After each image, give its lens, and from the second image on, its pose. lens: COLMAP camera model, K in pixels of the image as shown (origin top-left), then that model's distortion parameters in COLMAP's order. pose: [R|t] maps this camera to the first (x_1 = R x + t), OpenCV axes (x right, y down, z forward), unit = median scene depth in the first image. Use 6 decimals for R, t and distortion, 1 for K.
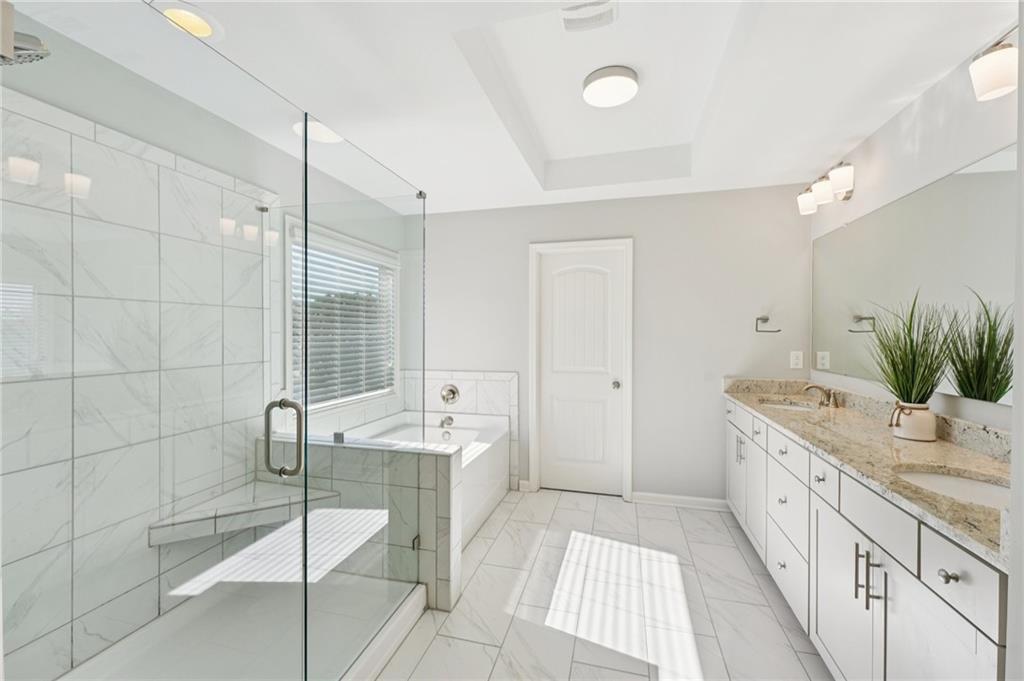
lens RADIAL K [[416.4, 0, 510.1], [0, 416.4, 337.8], [0, 0, 1]] dist [0.000481, -0.001243]
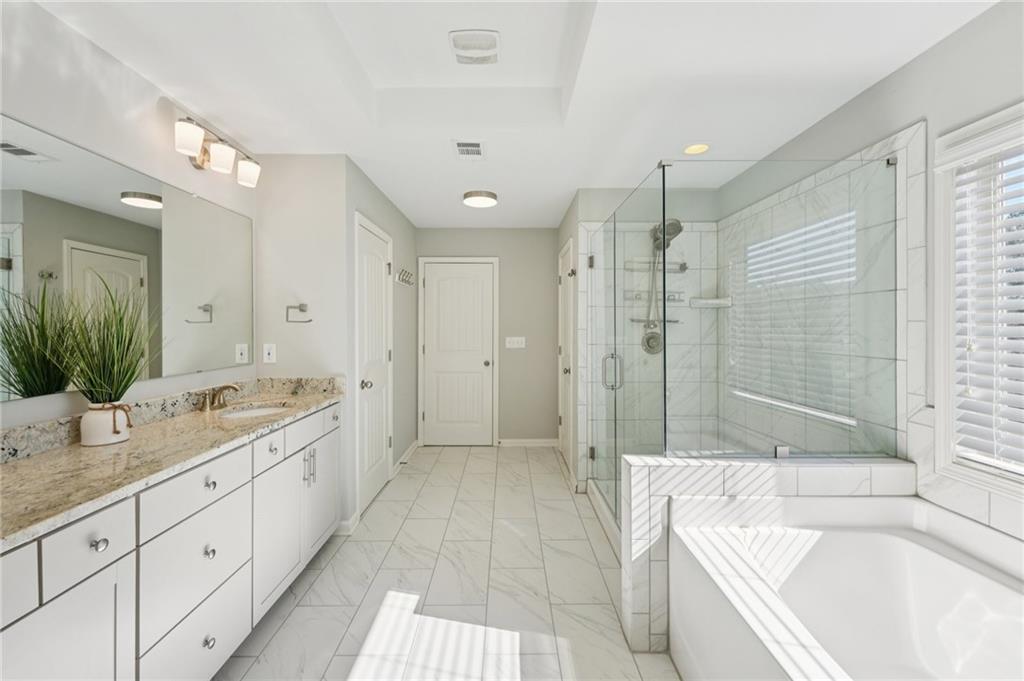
lens RADIAL K [[416.4, 0, 509.4], [0, 416.4, 326.3], [0, 0, 1]] dist [0.000481, -0.001243]
pose [[-0.961789, 0.000211, -0.273791, 0.280855], [-0.002938, 0.999934, 0.011089, -0.009926], [0.273775, 0.011469, -0.961725, 1.467216]]
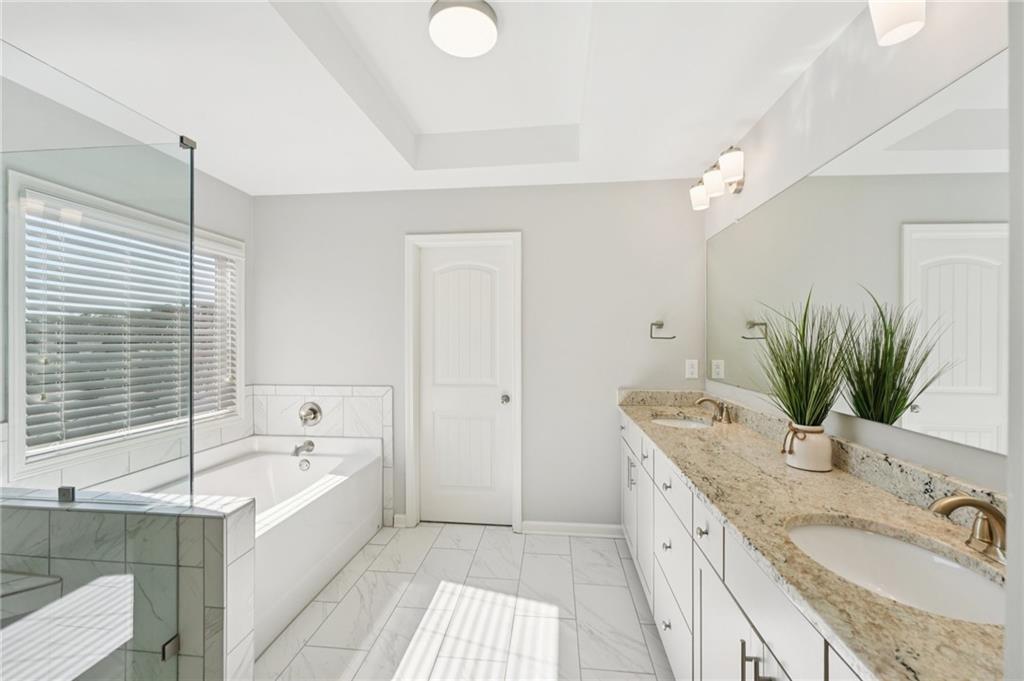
lens RADIAL K [[416.4, 0, 506.7], [0, 416.4, 339.8], [0, 0, 1]] dist [0.000481, -0.001243]
pose [[0.987559, -0.000548, 0.157251, 0.172521], [0.001954, 0.999959, -0.008790, -0.005254], [-0.157240, 0.008988, 0.987520, 0.190991]]
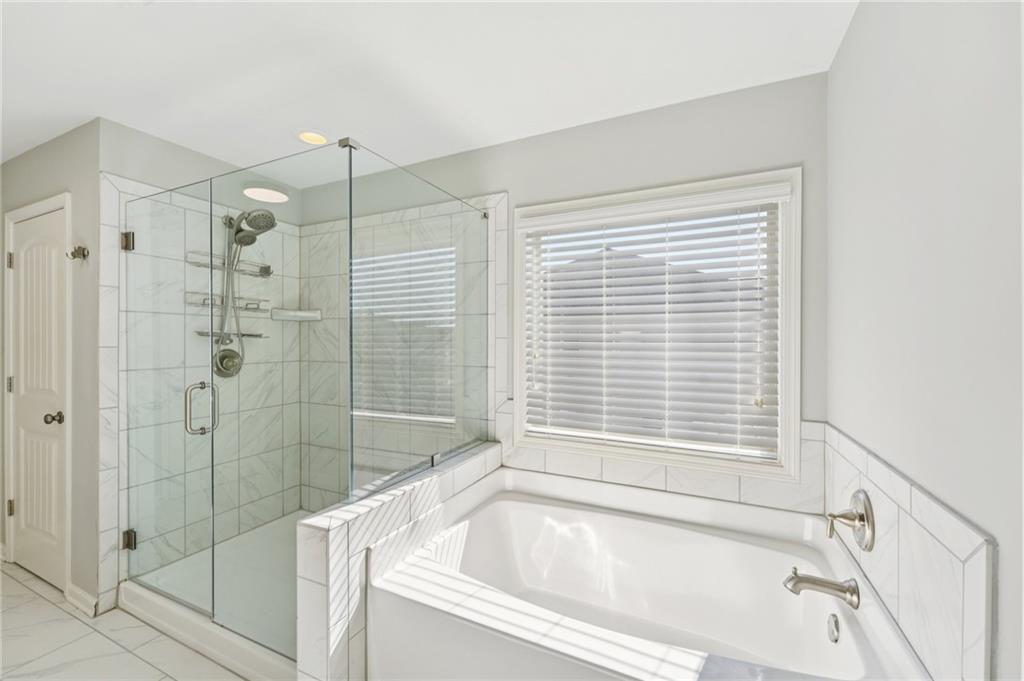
lens RADIAL K [[416.4, 0, 505.4], [0, 416.4, 339.9], [0, 0, 1]] dist [0.000481, -0.001243]
pose [[-0.178545, 0.002180, -0.983929, 0.365407], [-0.010711, 0.999934, 0.004159, -0.012190], [0.983873, 0.011281, -0.178510, 1.165365]]
